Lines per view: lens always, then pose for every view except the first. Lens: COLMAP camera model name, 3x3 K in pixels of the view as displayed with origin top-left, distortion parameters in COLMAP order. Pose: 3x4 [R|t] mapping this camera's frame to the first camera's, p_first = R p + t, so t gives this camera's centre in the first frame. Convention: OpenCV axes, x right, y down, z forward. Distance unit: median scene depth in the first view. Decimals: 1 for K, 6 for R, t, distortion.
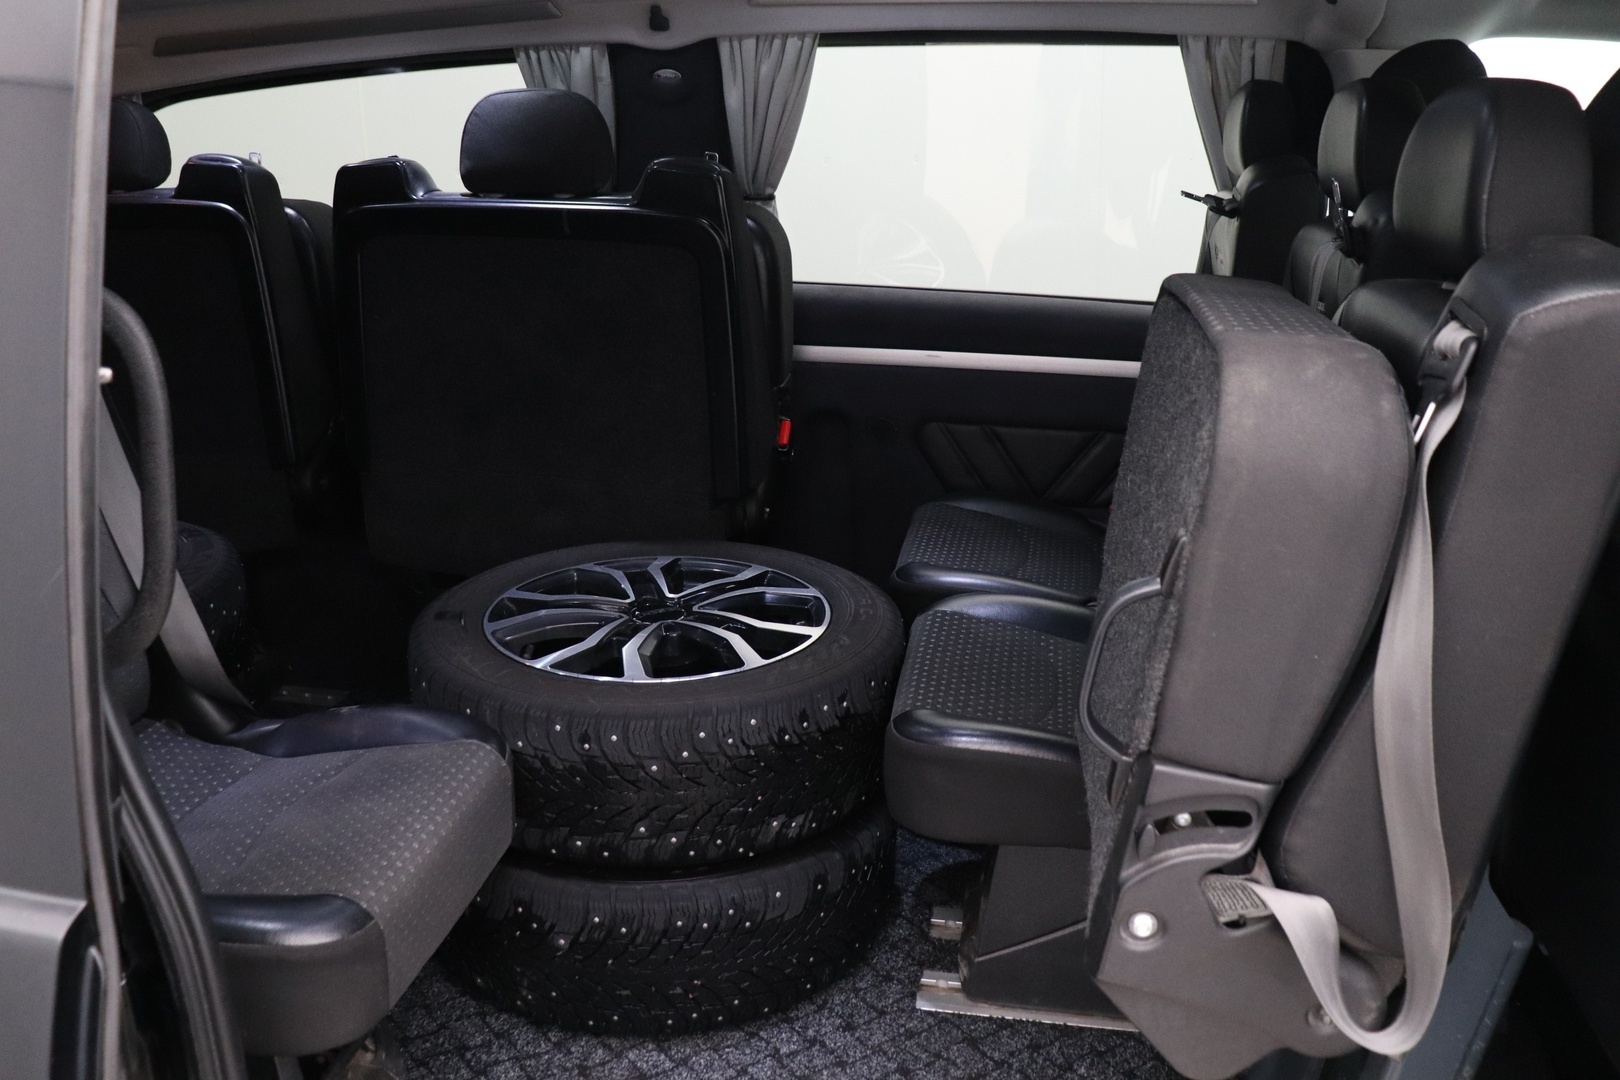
lens RADIAL K [[1344.1, 0, 800.5], [0, 1344.1, 542.3], [0, 0, 1]] dist [-0.175793, 0.166173]
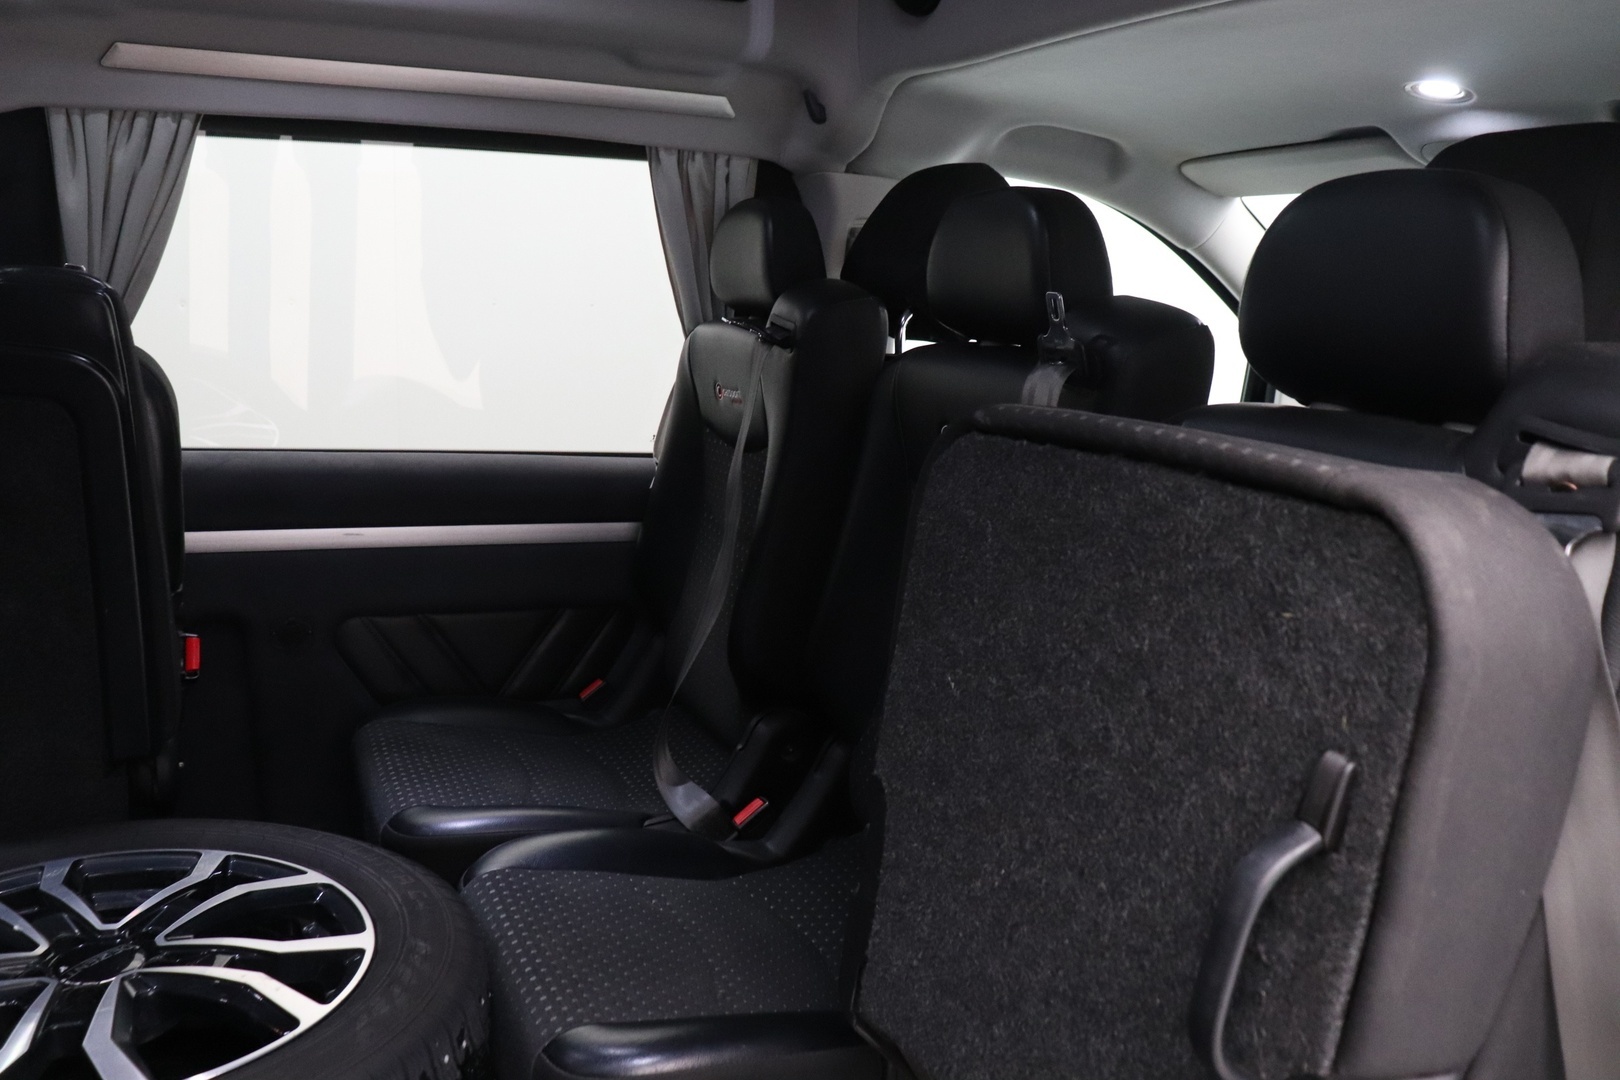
lens RADIAL K [[1344.1, 0, 800.5], [0, 1344.1, 542.3], [0, 0, 1]] dist [-0.175793, 0.166173]
pose [[0.820991, -0.069691, 0.566671, -0.142854], [0.135845, 0.987863, -0.075320, -0.045842], [-0.554545, 0.138816, 0.820494, 0.245918]]
